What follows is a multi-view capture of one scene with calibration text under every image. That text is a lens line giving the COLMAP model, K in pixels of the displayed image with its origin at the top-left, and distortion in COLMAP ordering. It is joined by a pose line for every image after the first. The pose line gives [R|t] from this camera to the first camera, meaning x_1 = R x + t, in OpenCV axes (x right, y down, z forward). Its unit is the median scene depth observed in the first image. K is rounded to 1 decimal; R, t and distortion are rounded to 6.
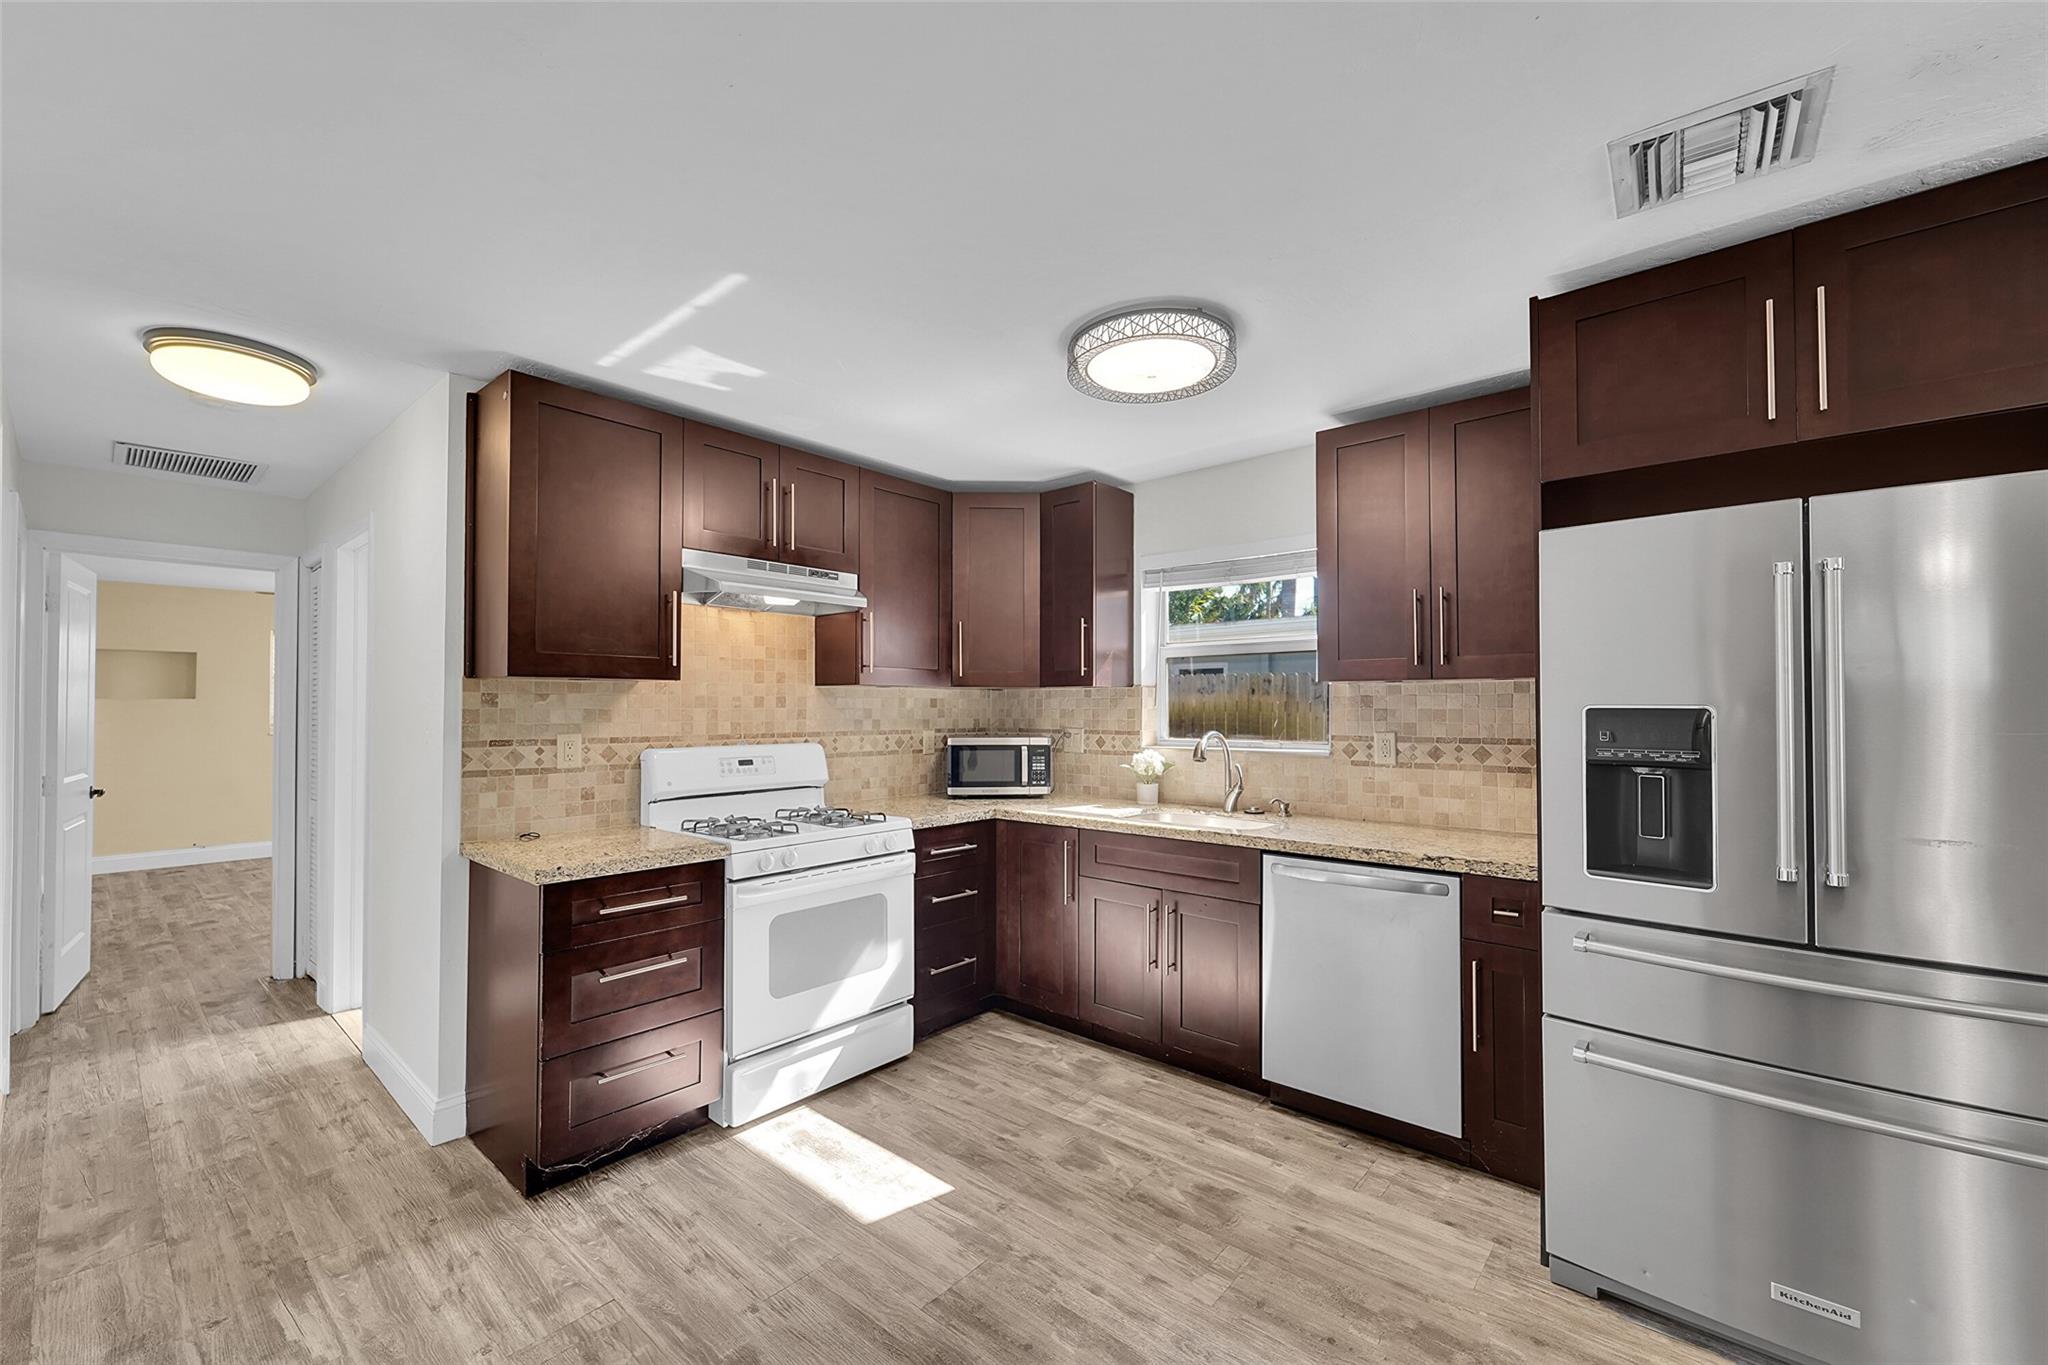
lens RADIAL K [[821.8, 0, 1024.7], [0, 821.8, 692.5], [0, 0, 1]] dist [-0.000613, -0.002136]
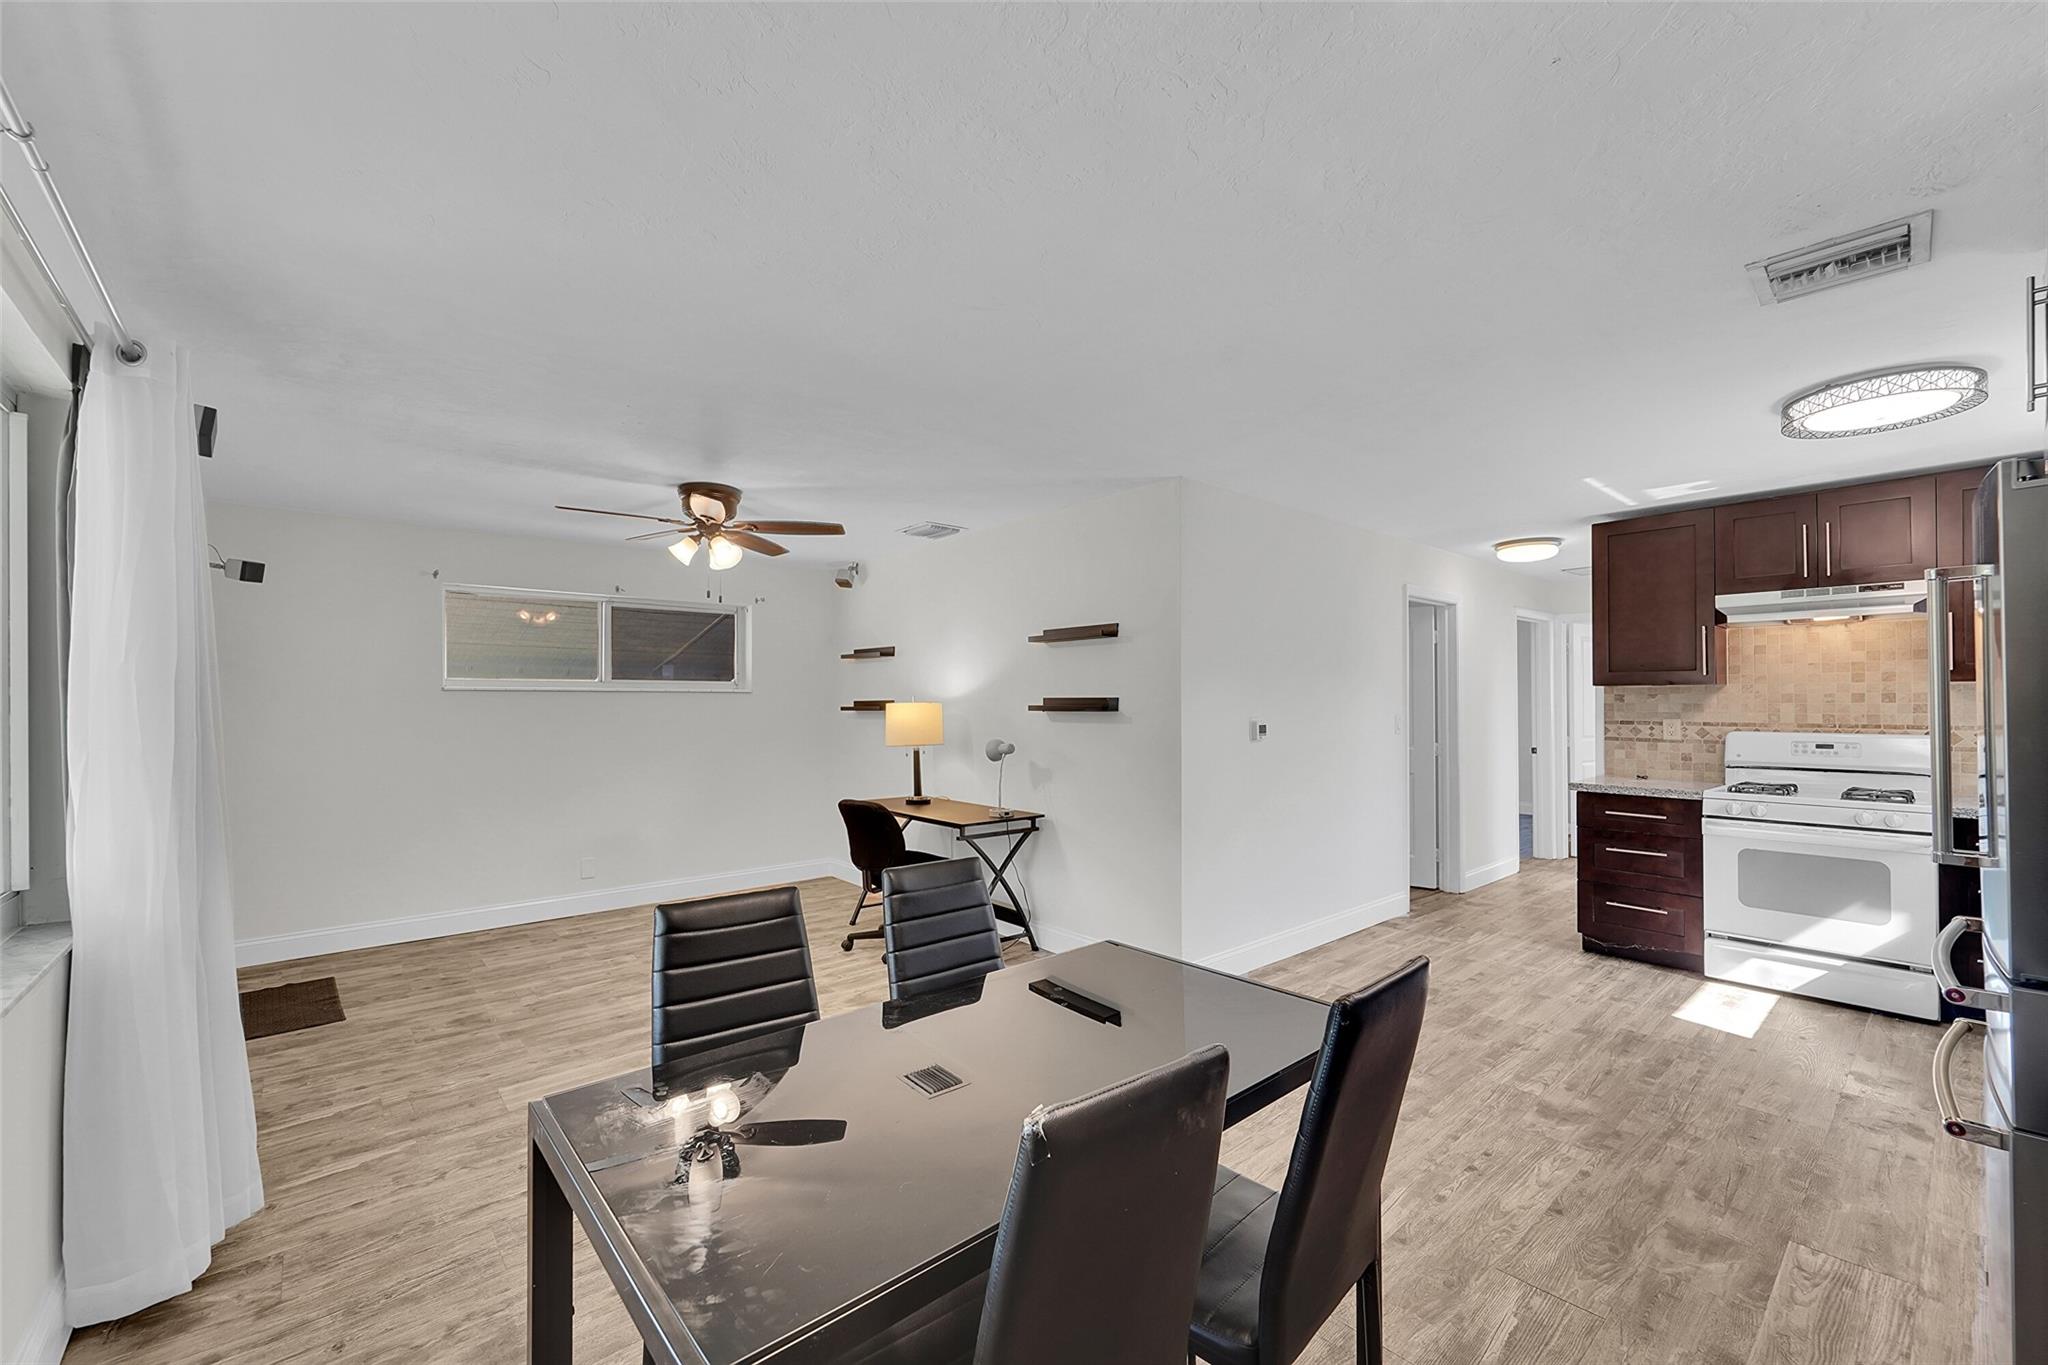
lens RADIAL K [[821.8, 0, 1013.6], [0, 821.8, 692.1], [0, 0, 1]] dist [-0.000613, -0.002136]
pose [[-0.145863, -0.009637, -0.989258, 1.080759], [0.018238, 0.999756, -0.012429, -0.004858], [0.989137, -0.019855, -0.145652, -0.038531]]
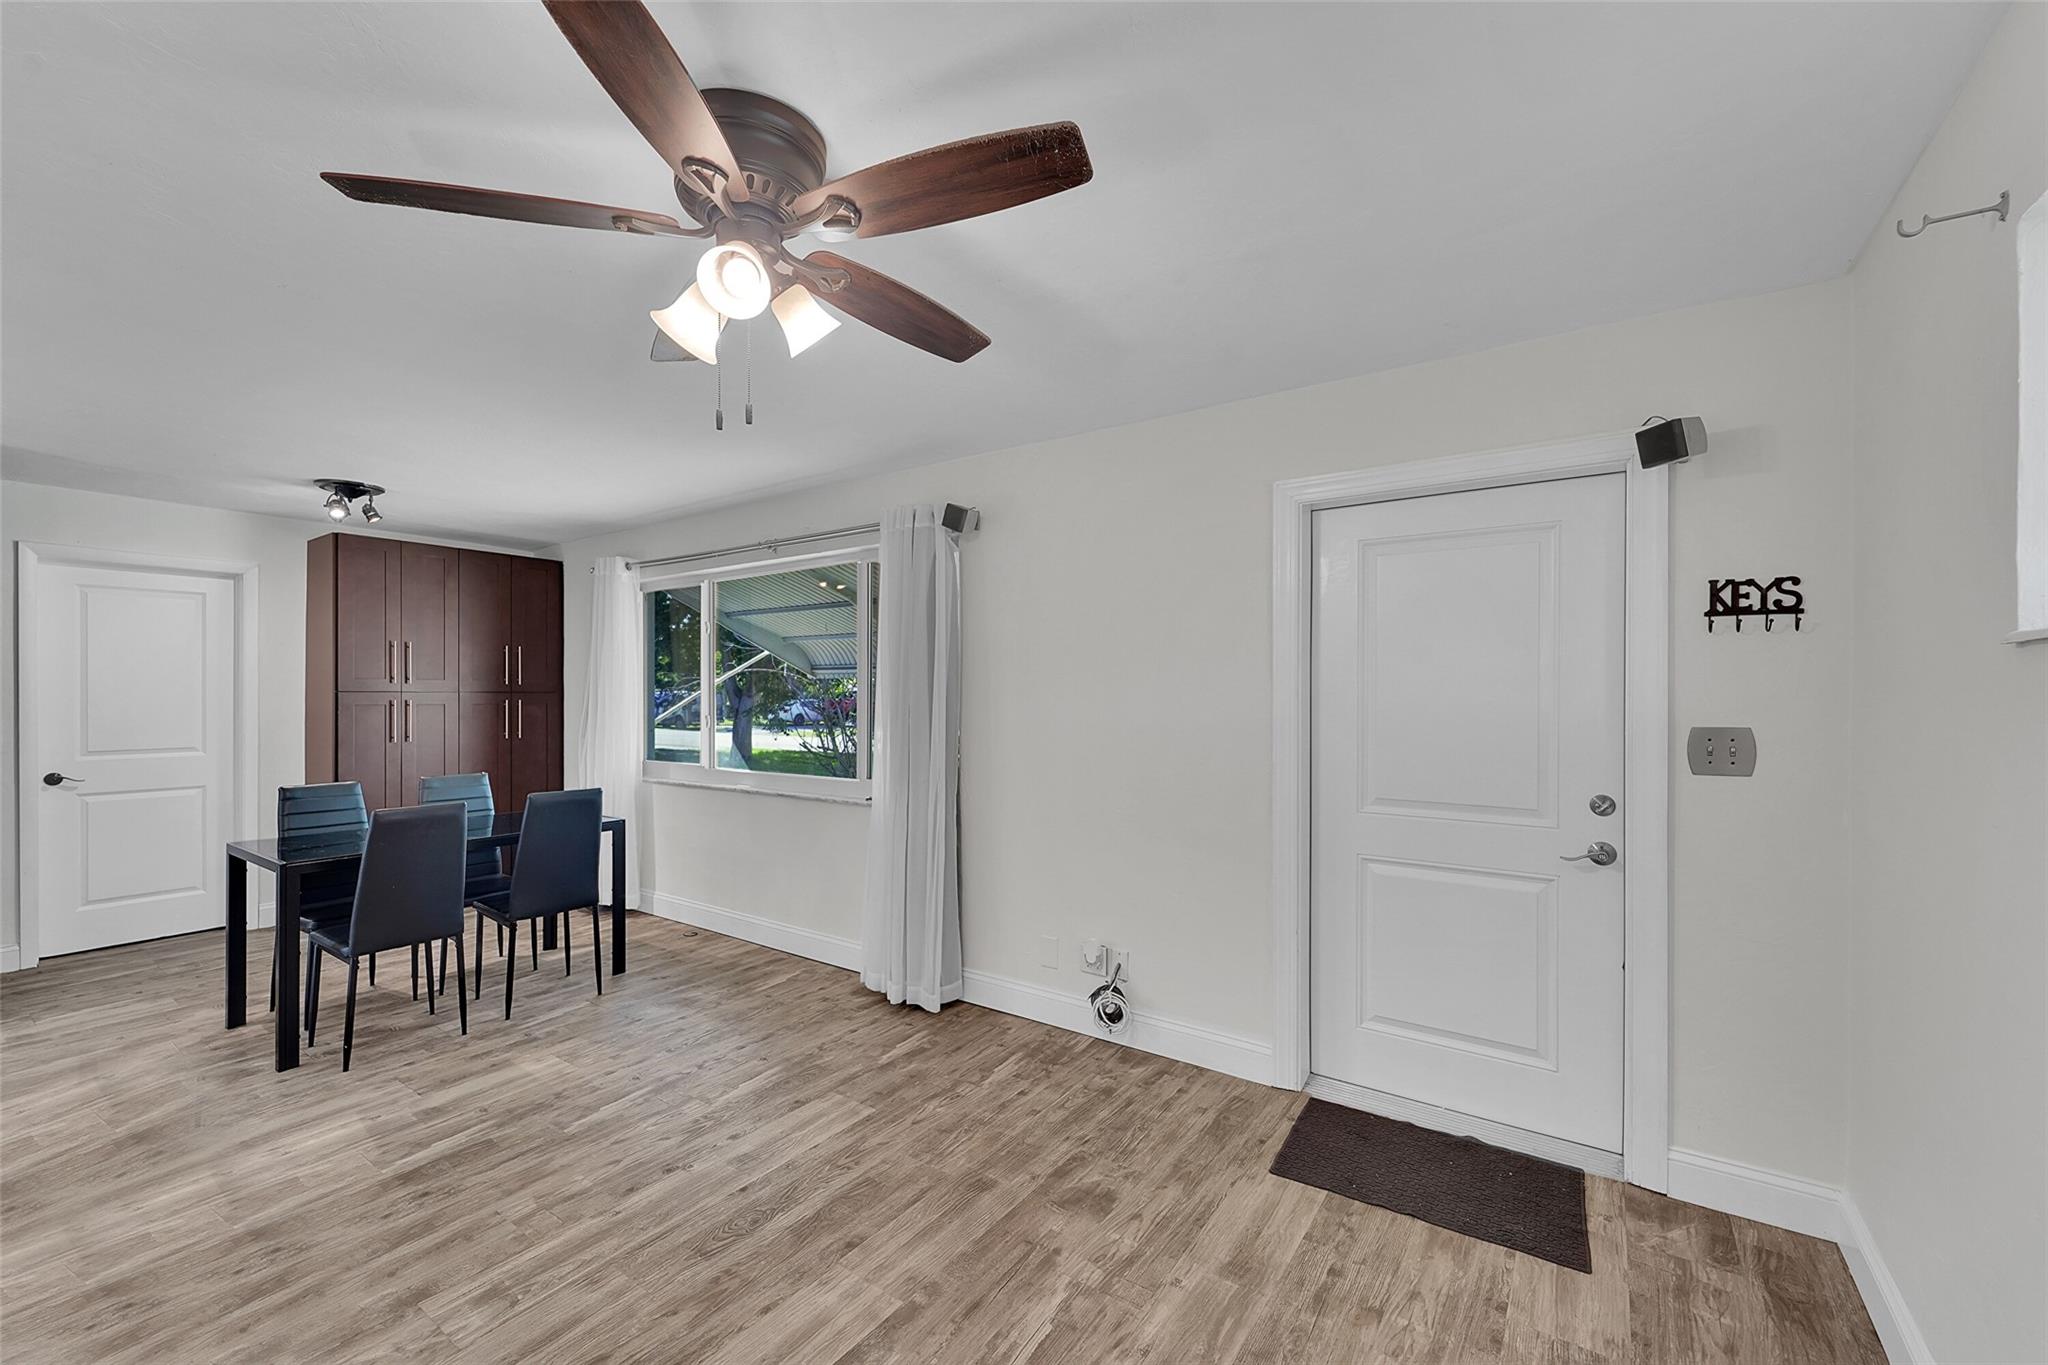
lens RADIAL K [[821.8, 0, 1008.5], [0, 821.8, 693.1], [0, 0, 1]] dist [-0.000613, -0.002136]
pose [[-0.098257, 0.002270, 0.995158, -0.539604], [-0.015948, 0.999865, -0.003855, -0.013226], [-0.995033, -0.016249, -0.098207, -0.766052]]
